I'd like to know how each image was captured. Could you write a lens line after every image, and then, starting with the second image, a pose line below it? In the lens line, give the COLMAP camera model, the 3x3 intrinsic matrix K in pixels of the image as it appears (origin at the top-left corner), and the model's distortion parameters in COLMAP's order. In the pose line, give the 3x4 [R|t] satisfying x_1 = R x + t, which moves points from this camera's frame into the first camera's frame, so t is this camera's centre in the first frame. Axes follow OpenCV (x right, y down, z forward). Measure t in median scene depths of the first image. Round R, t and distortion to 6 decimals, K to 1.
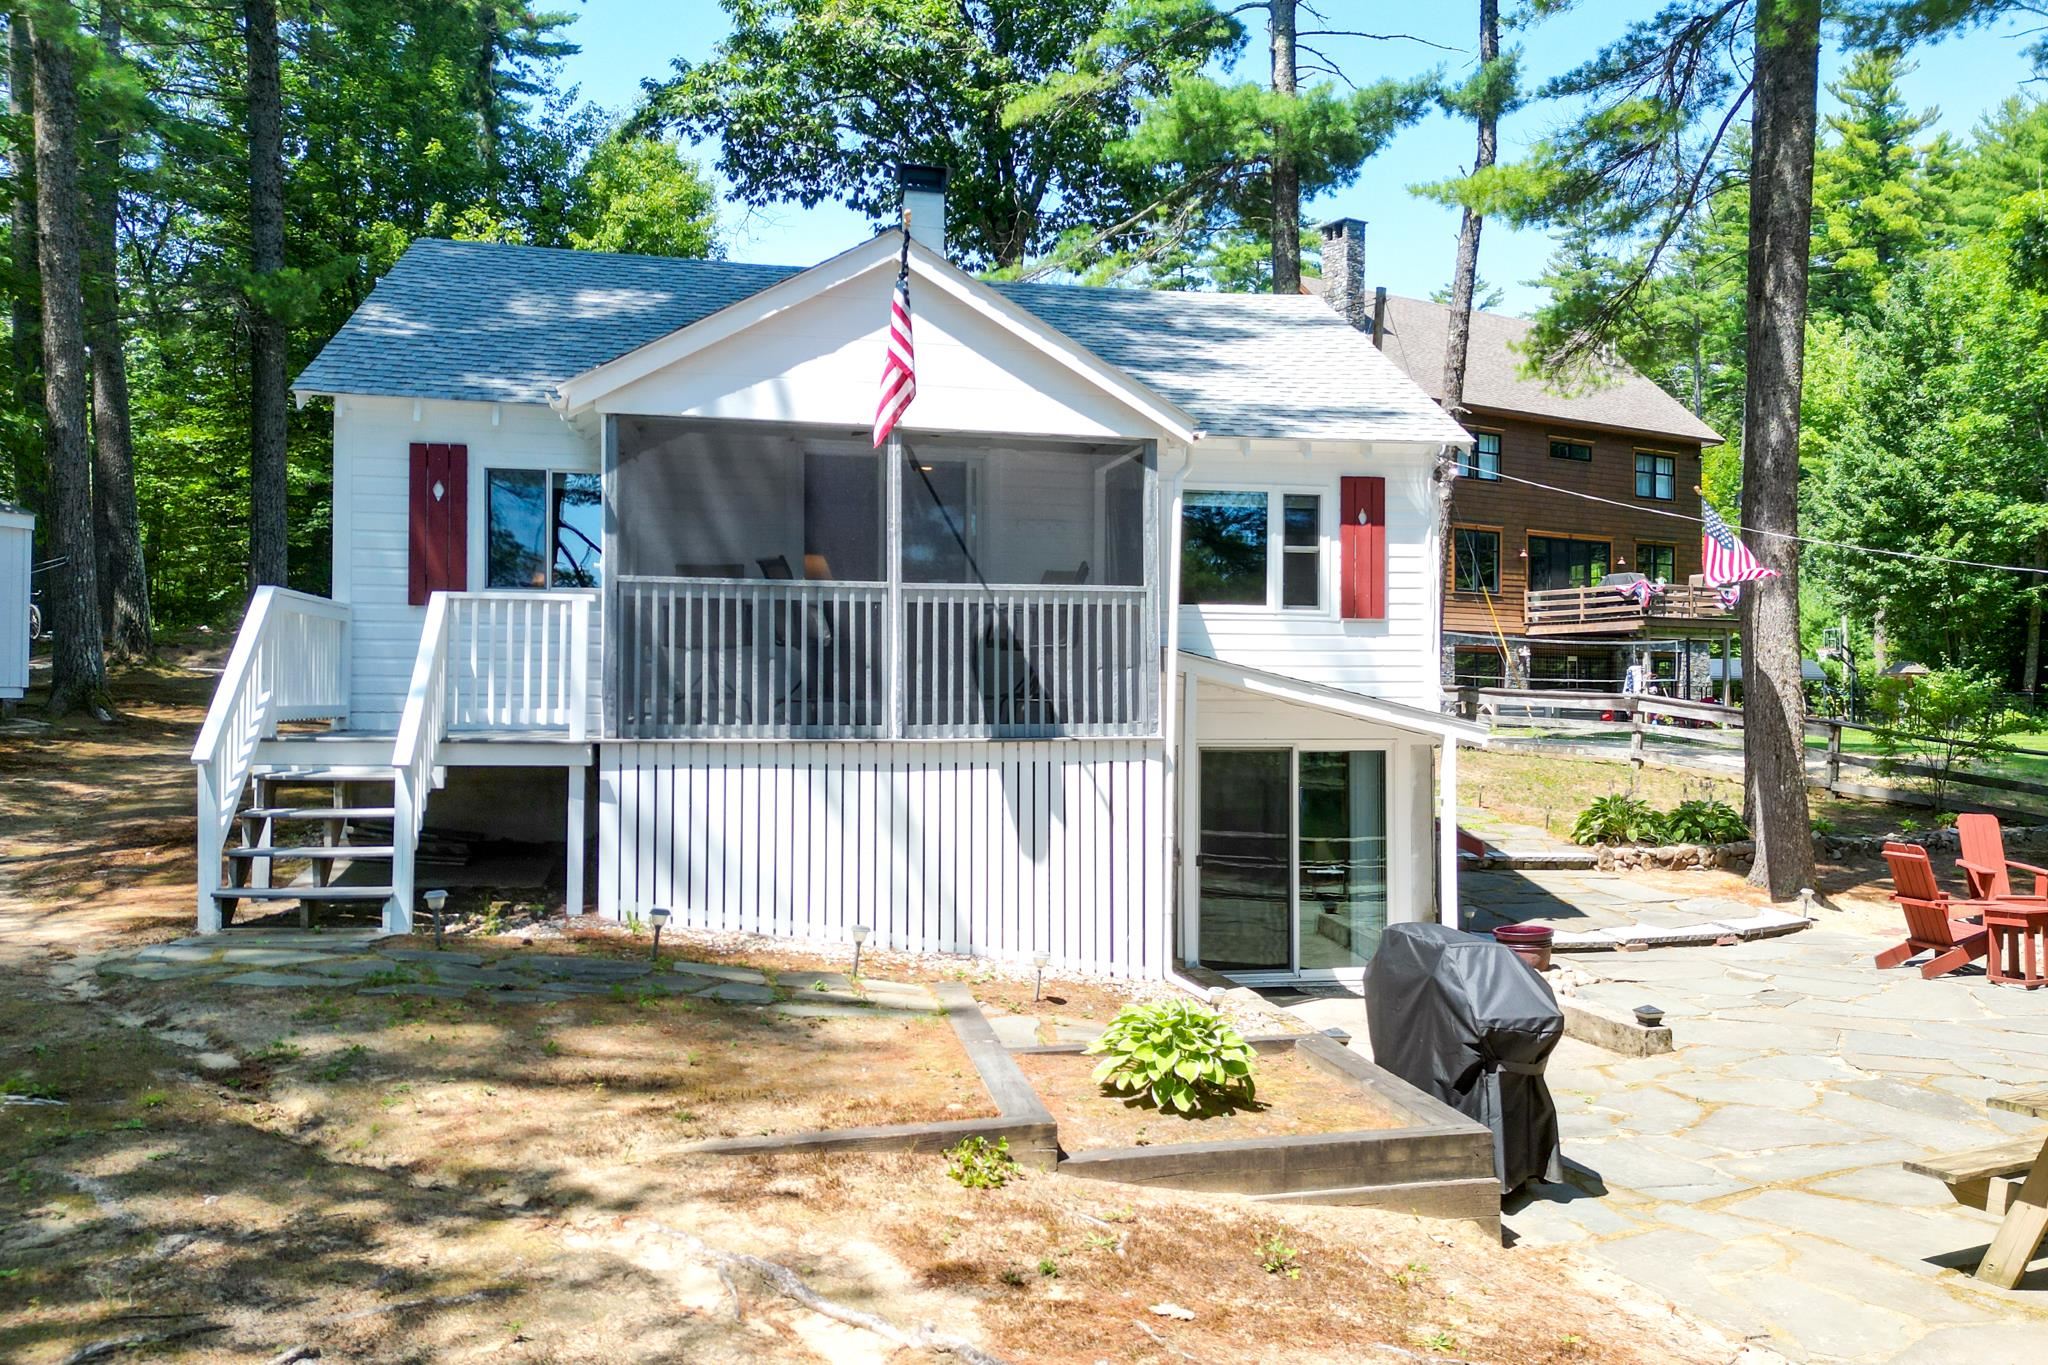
lens RADIAL K [[1624.7, 0, 1161.9], [0, 1624.7, 674.1], [0, 0, 1]] dist [0.097660, -0.113810]
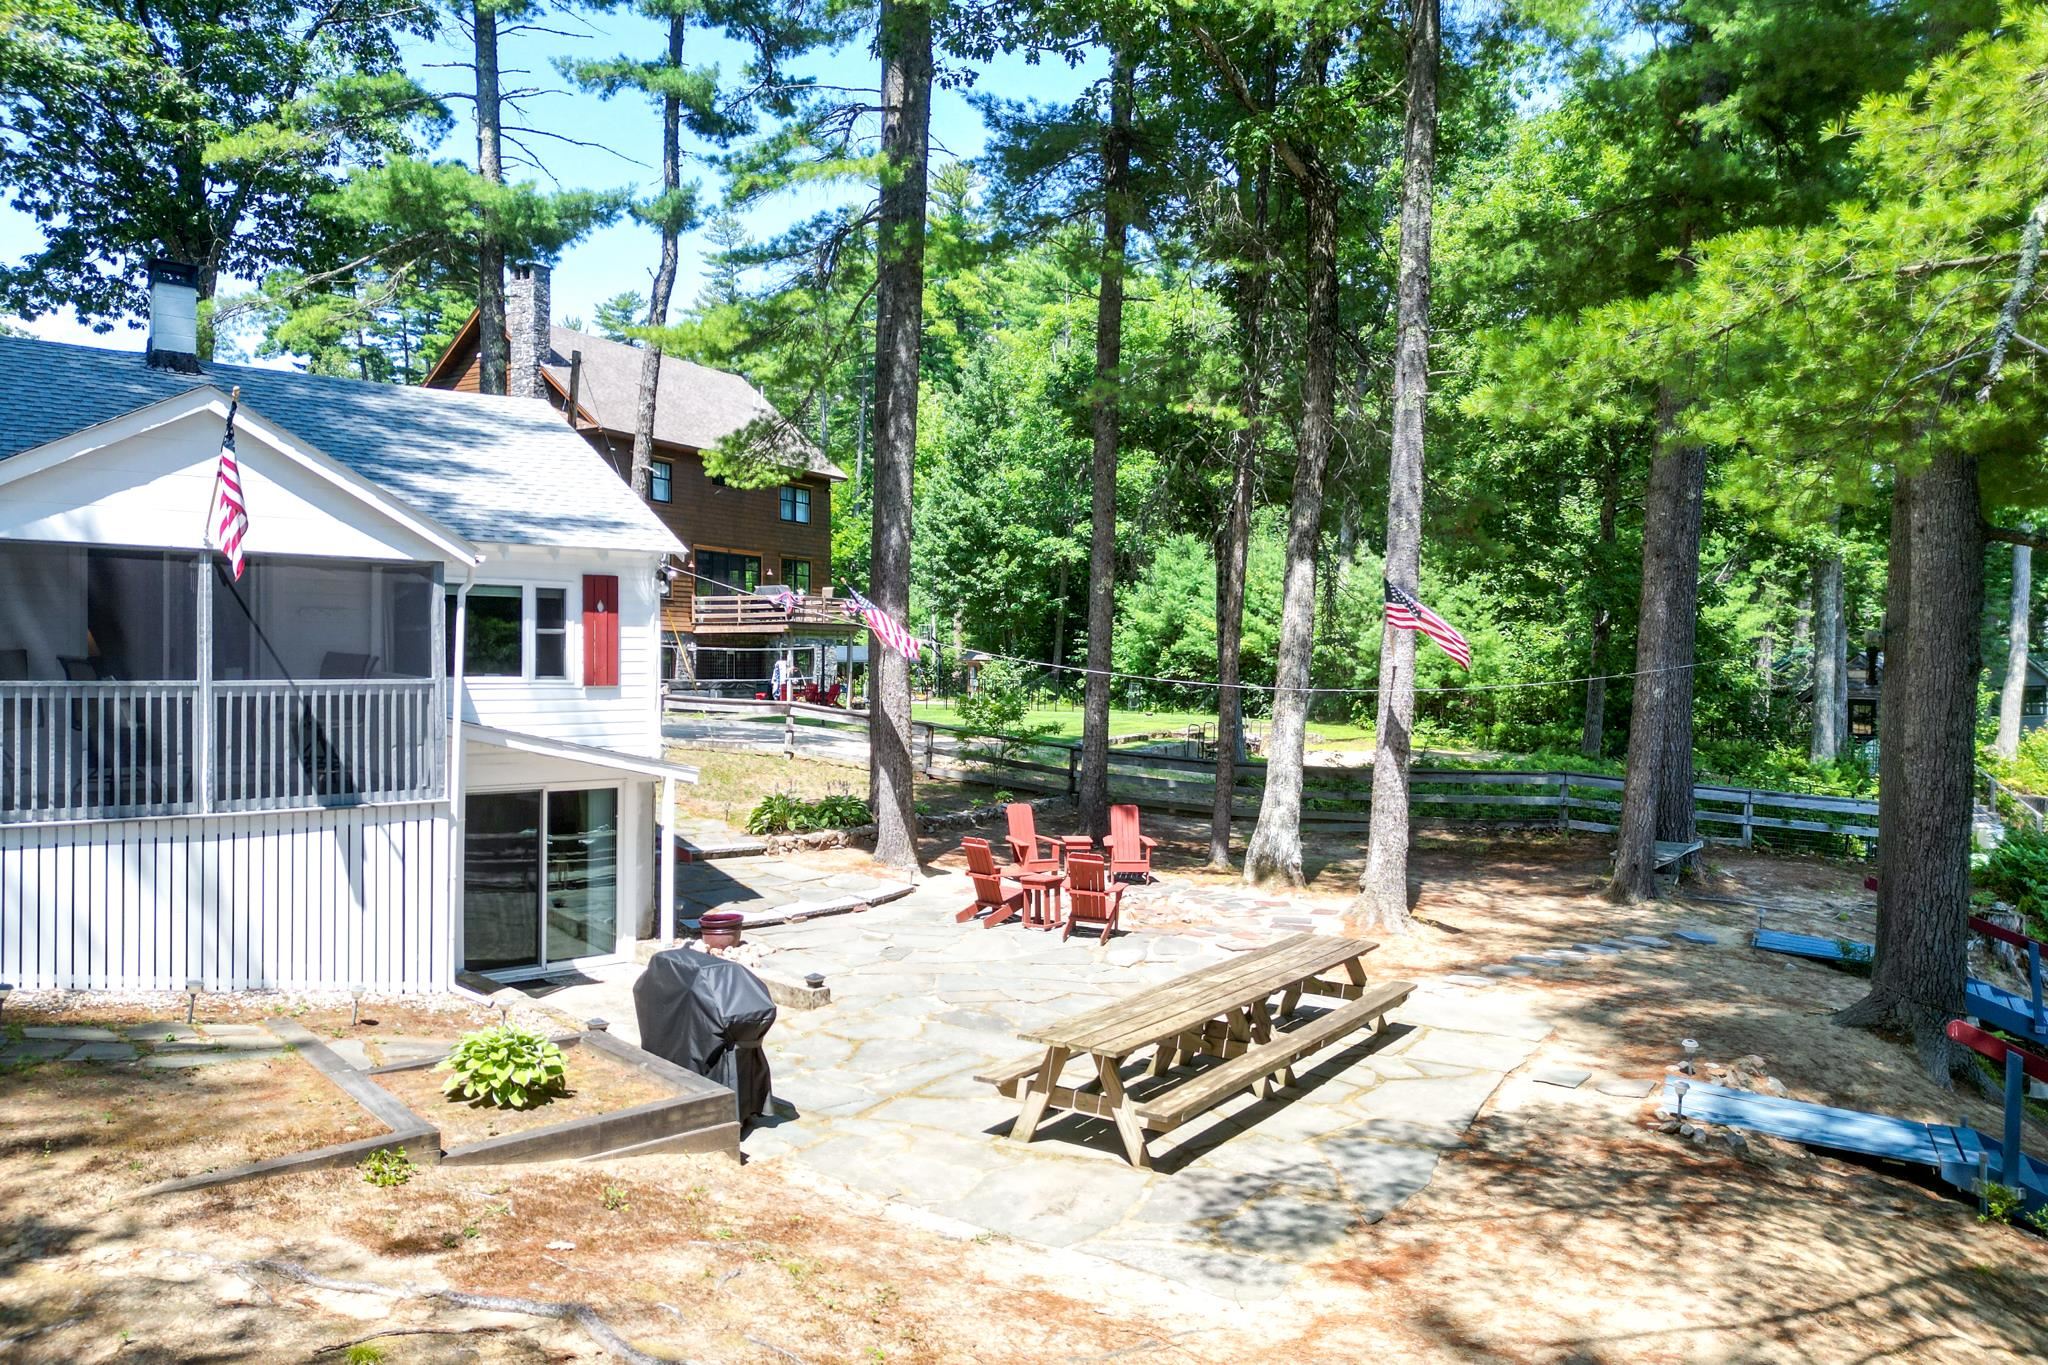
lens RADIAL K [[1426.4, 0, 1012.3], [0, 1426.4, 663.9], [0, 0, 1]] dist [0.087011, -0.080051]
pose [[0.900329, 0.001997, 0.435204, -0.077602], [-0.011143, 0.999767, 0.018465, -0.076334], [-0.435066, -0.021474, 0.900142, -0.164341]]
